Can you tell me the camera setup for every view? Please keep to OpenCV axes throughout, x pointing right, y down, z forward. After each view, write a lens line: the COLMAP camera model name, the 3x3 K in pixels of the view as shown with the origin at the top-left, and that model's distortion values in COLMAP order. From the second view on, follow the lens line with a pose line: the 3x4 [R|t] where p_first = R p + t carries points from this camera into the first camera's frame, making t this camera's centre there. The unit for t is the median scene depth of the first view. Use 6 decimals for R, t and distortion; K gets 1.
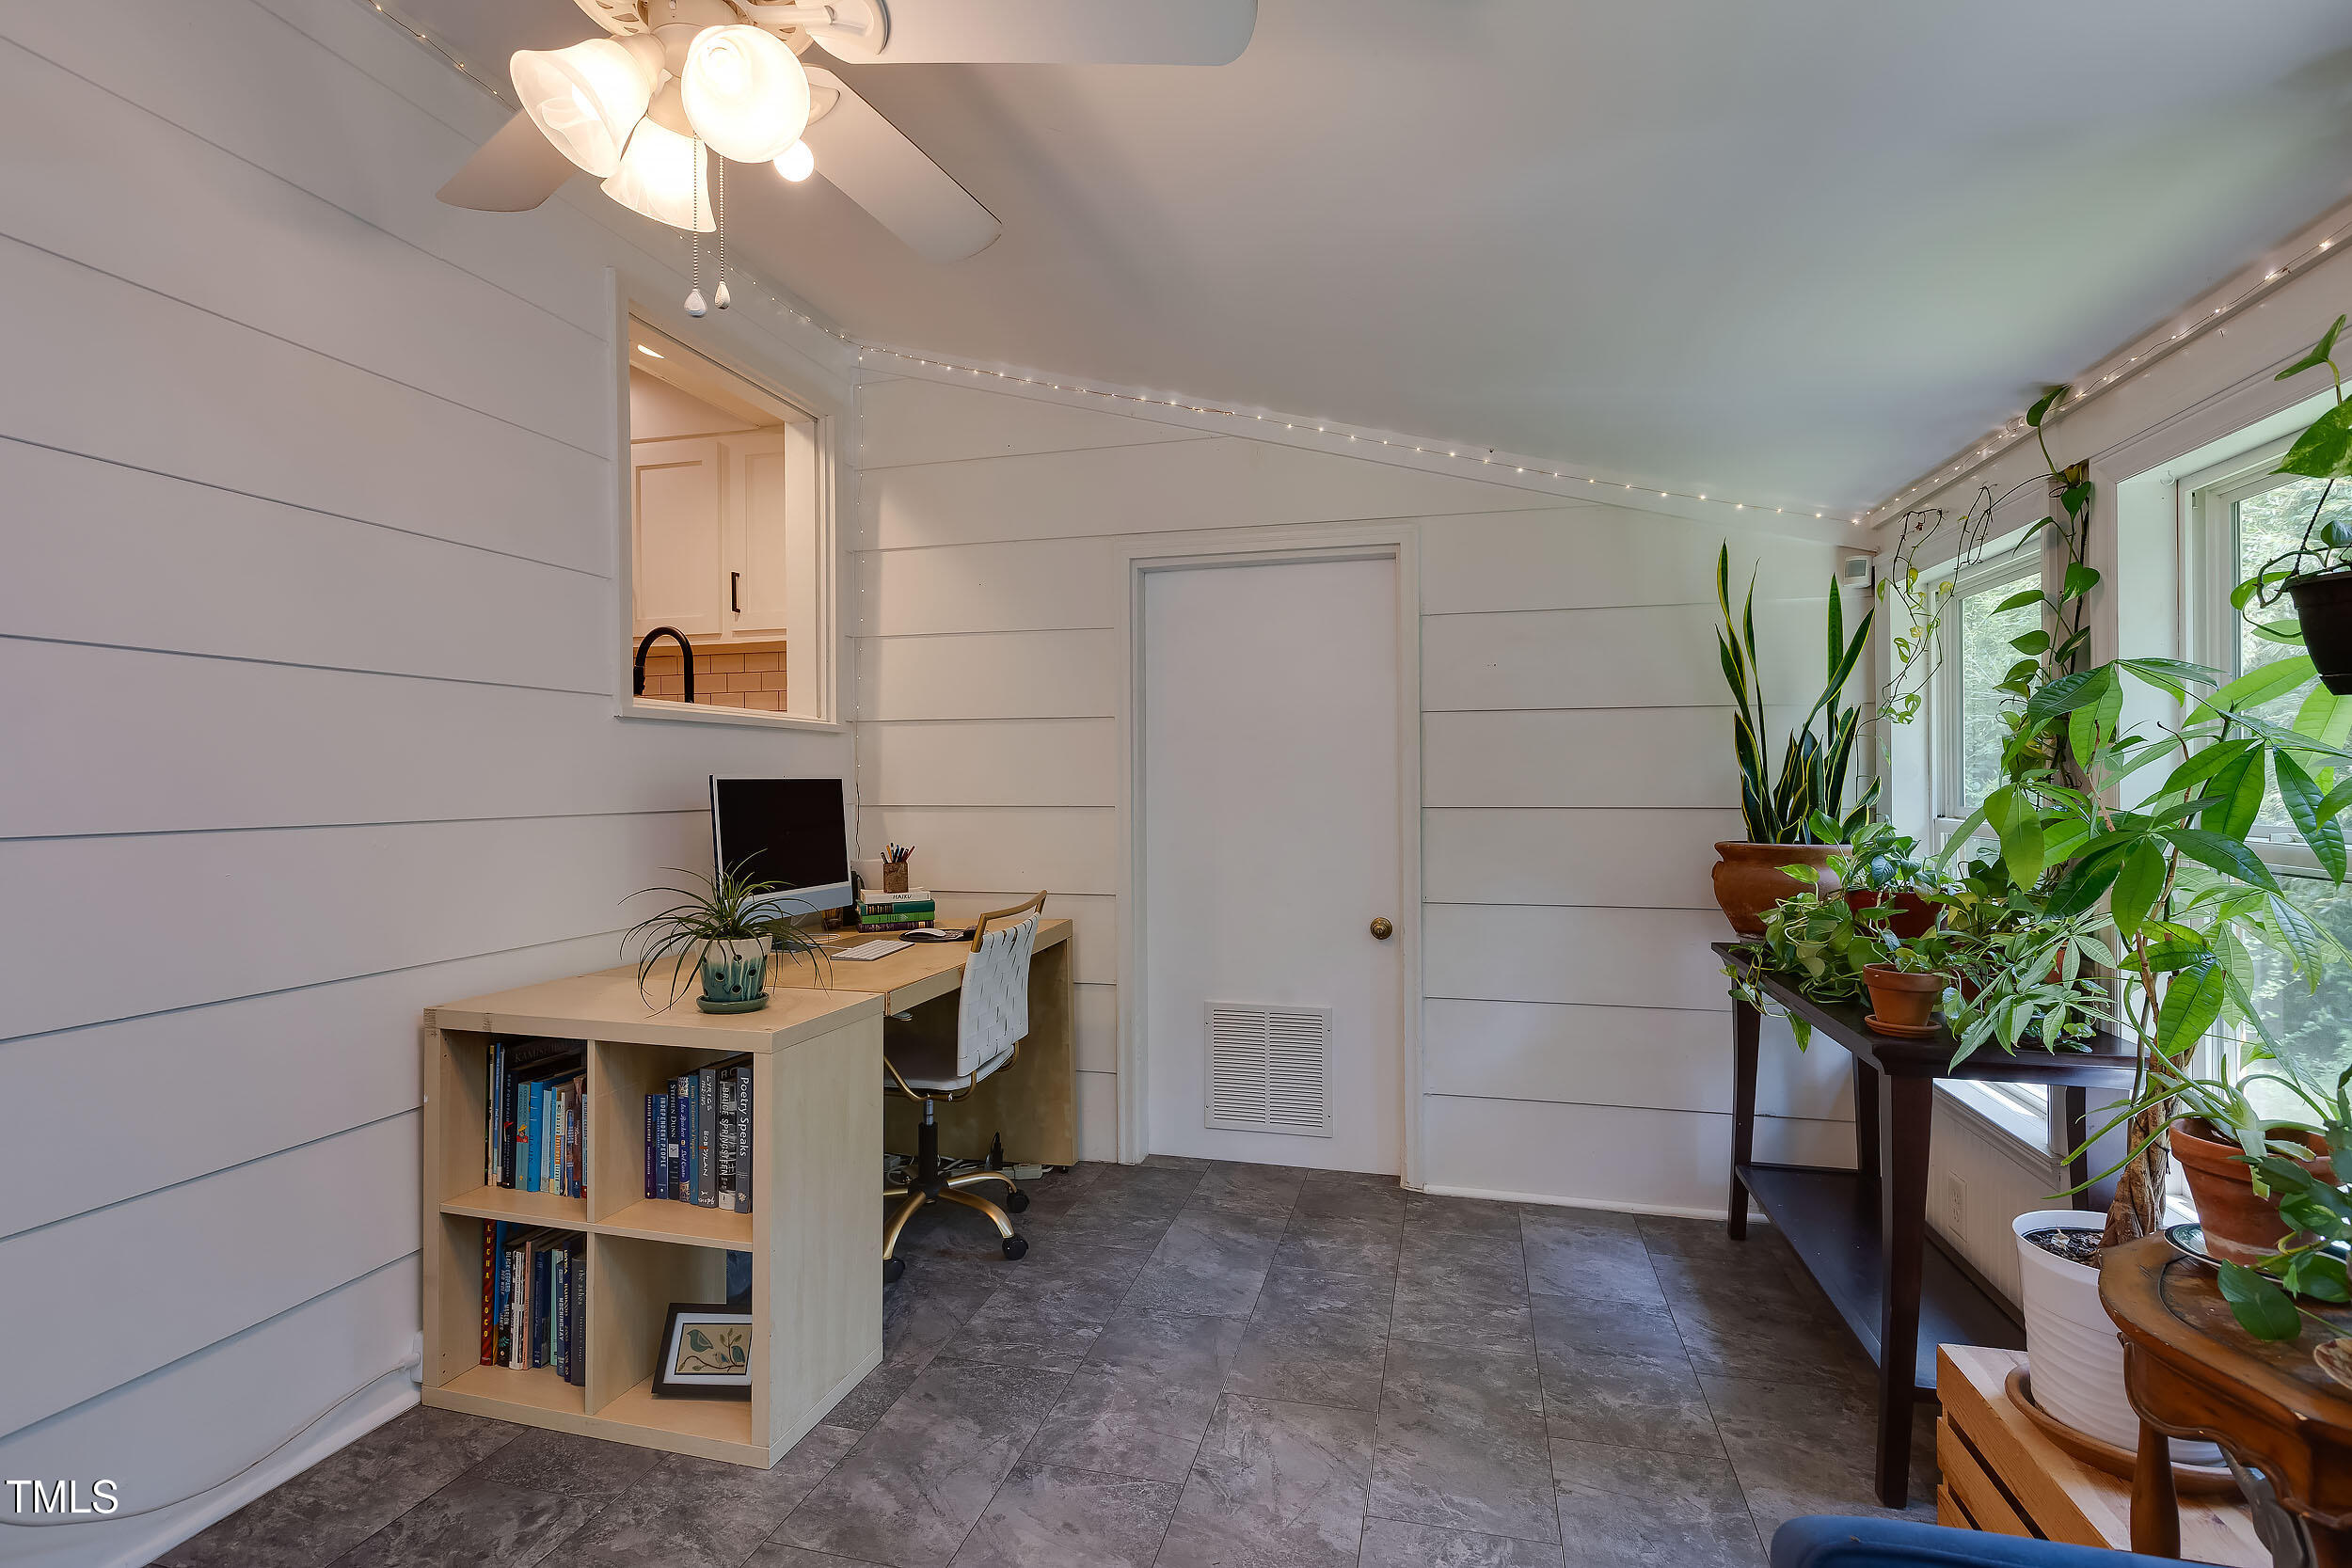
lens RADIAL K [[1122.6, 0, 1174.0], [0, 1122.6, 789.1], [0, 0, 1]] dist [0.000624, -0.000194]
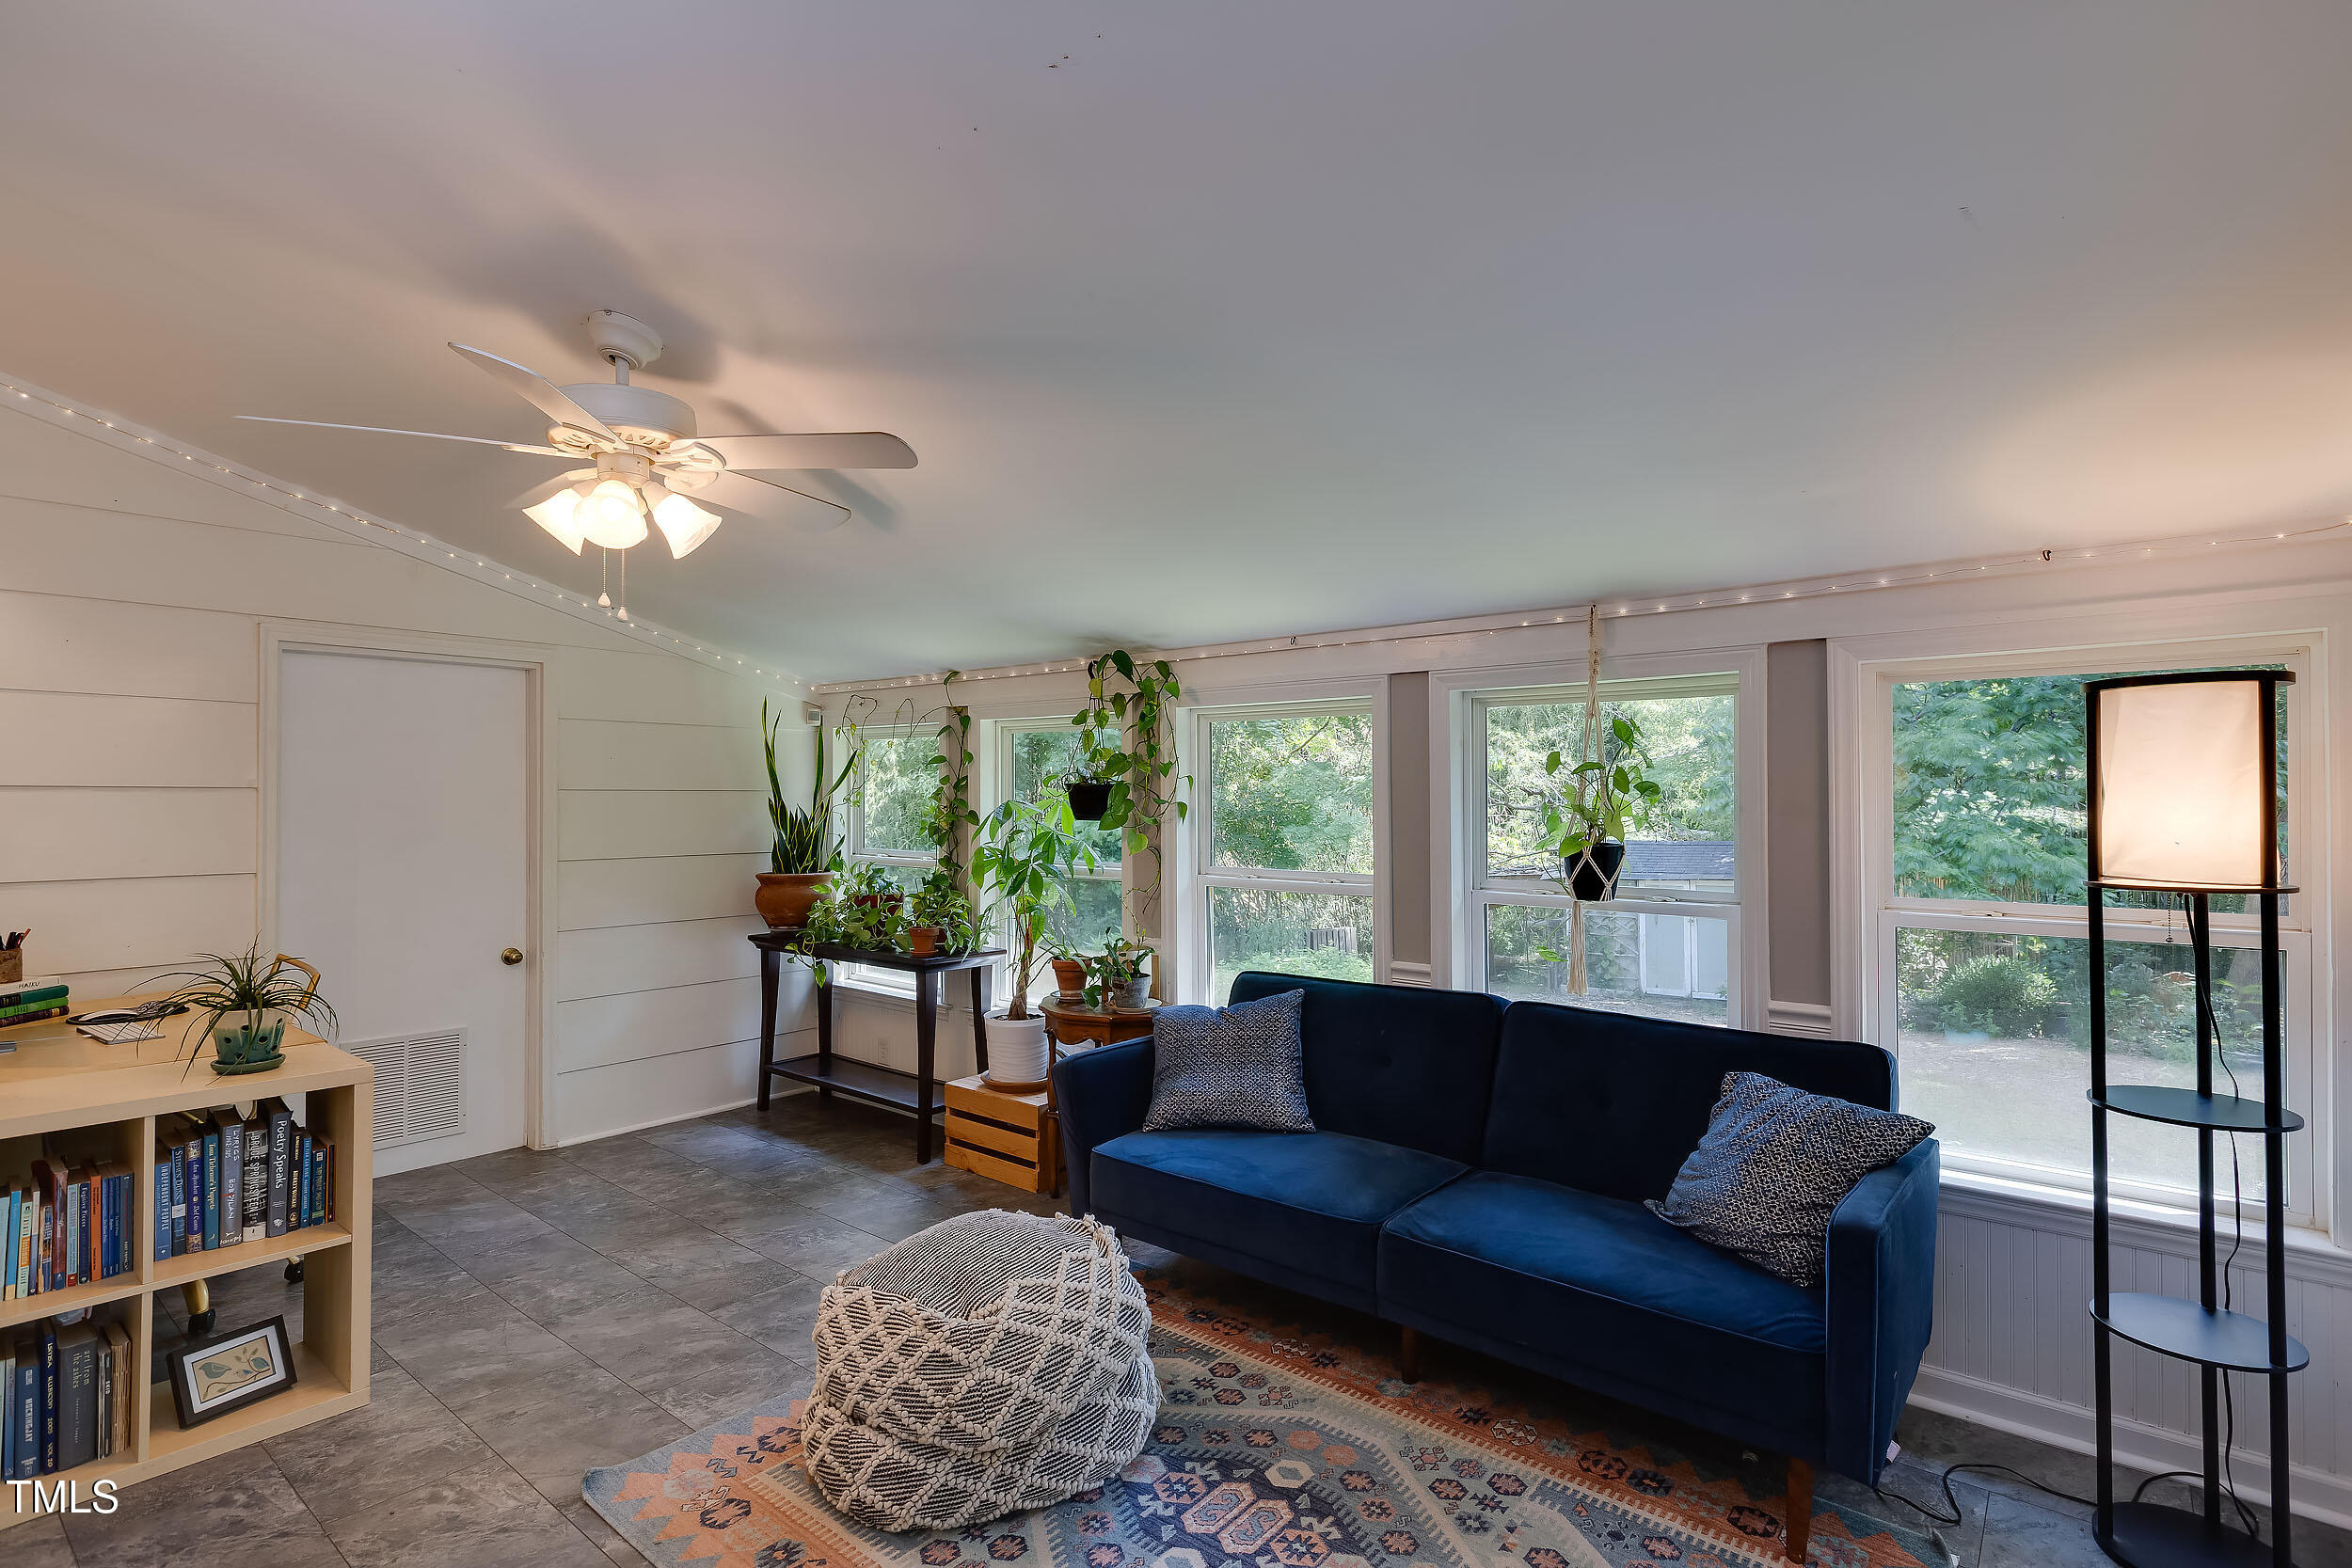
lens RADIAL K [[1122.6, 0, 1174.0], [0, 1122.6, 789.1], [0, 0, 1]] dist [0.000624, -0.000194]
pose [[0.418118, 0.011462, 0.908320, -0.869674], [0.001394, 0.999911, -0.013260, -0.063708], [-0.908392, 0.006810, 0.418065, -0.293886]]
